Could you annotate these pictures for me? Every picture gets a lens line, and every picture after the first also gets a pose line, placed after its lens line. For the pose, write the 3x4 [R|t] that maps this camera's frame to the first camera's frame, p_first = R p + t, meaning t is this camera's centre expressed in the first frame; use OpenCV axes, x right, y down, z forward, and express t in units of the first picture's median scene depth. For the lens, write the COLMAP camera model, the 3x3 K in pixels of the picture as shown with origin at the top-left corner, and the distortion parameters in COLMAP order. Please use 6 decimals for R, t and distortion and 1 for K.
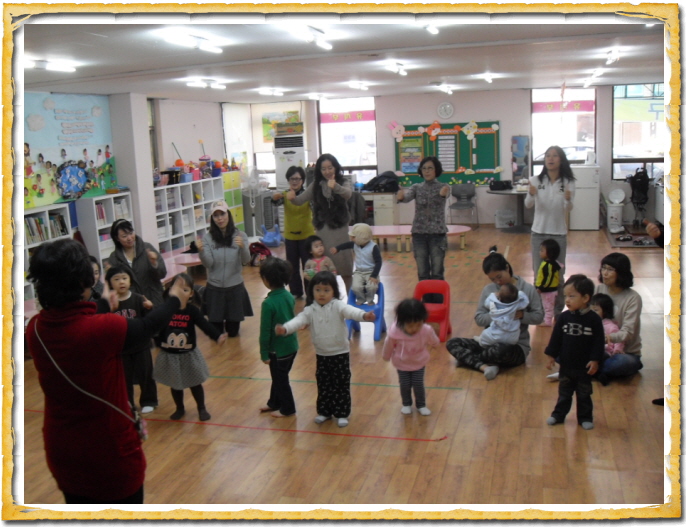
lens RADIAL K [[730.6, 0, 322.9], [0, 730.6, 295.8], [0, 0, 1]] dist [-0.118089, 0.000000]
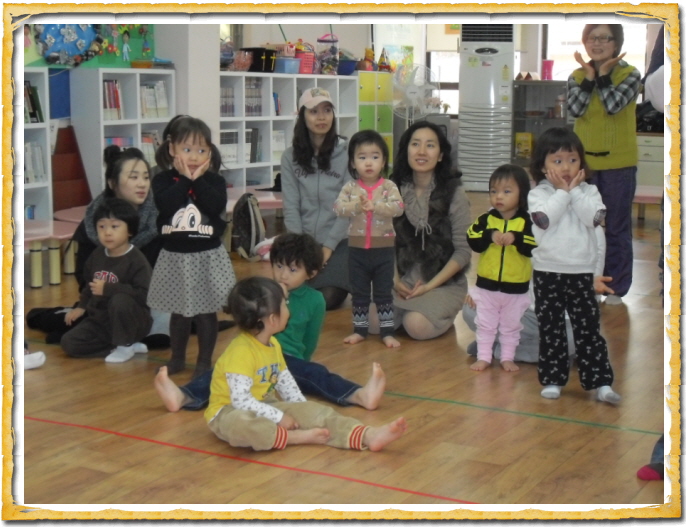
lens RADIAL K [[1184.9, 0, 328.4], [0, 1184.9, 315.5], [0, 0, 1]] dist [-0.097669, 0.000000]
pose [[0.975409, 0.096045, -0.198373, 0.051447], [-0.101748, 0.994634, -0.018732, 0.052209], [0.195510, 0.038455, 0.979948, 0.138095]]
